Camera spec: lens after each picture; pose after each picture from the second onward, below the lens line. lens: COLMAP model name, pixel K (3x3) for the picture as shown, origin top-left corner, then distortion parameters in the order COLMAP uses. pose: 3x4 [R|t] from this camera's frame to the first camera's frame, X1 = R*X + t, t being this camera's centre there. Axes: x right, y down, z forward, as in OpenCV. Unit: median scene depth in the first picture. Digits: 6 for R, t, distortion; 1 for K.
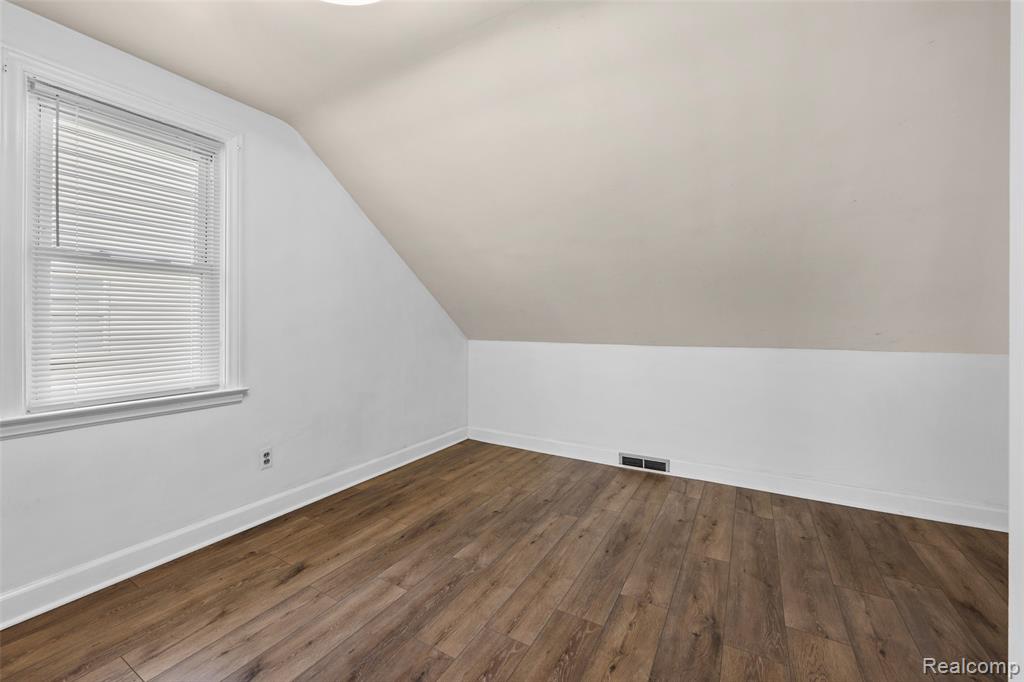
lens RADIAL K [[409.4, 0, 511.2], [0, 409.4, 330.0], [0, 0, 1]] dist [-0.003462, 0.000288]
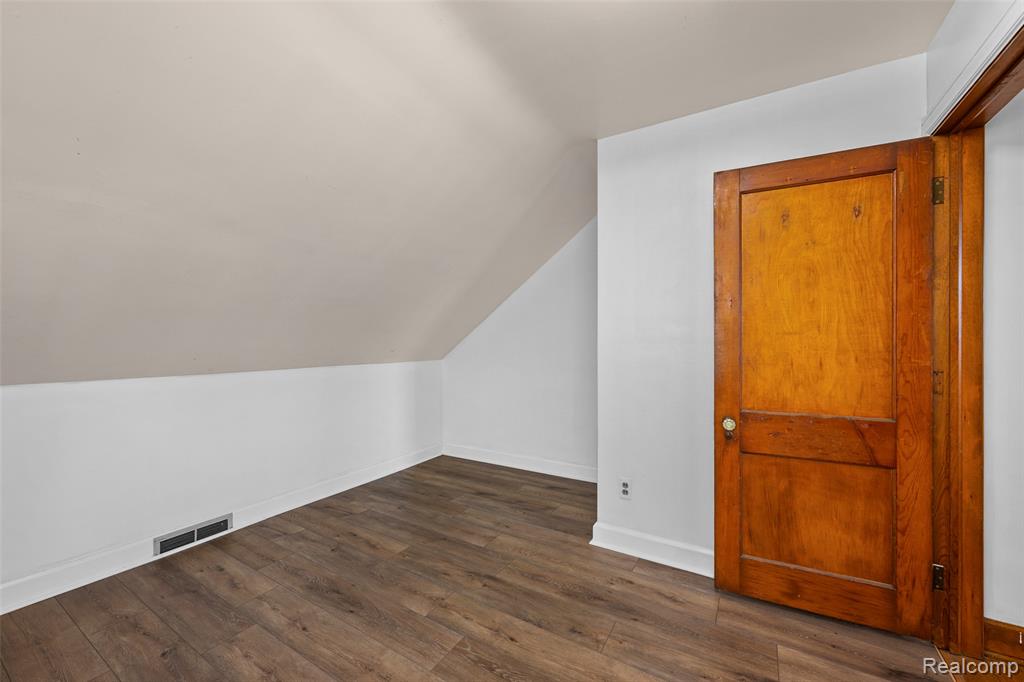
lens RADIAL K [[409.4, 0, 507.7], [0, 409.4, 341.1], [0, 0, 1]] dist [-0.003462, 0.000288]
pose [[0.032073, -0.002149, 0.999483, -0.562144], [0.018718, 0.999824, 0.001549, -0.019421], [-0.999310, 0.018659, 0.032107, 0.584043]]
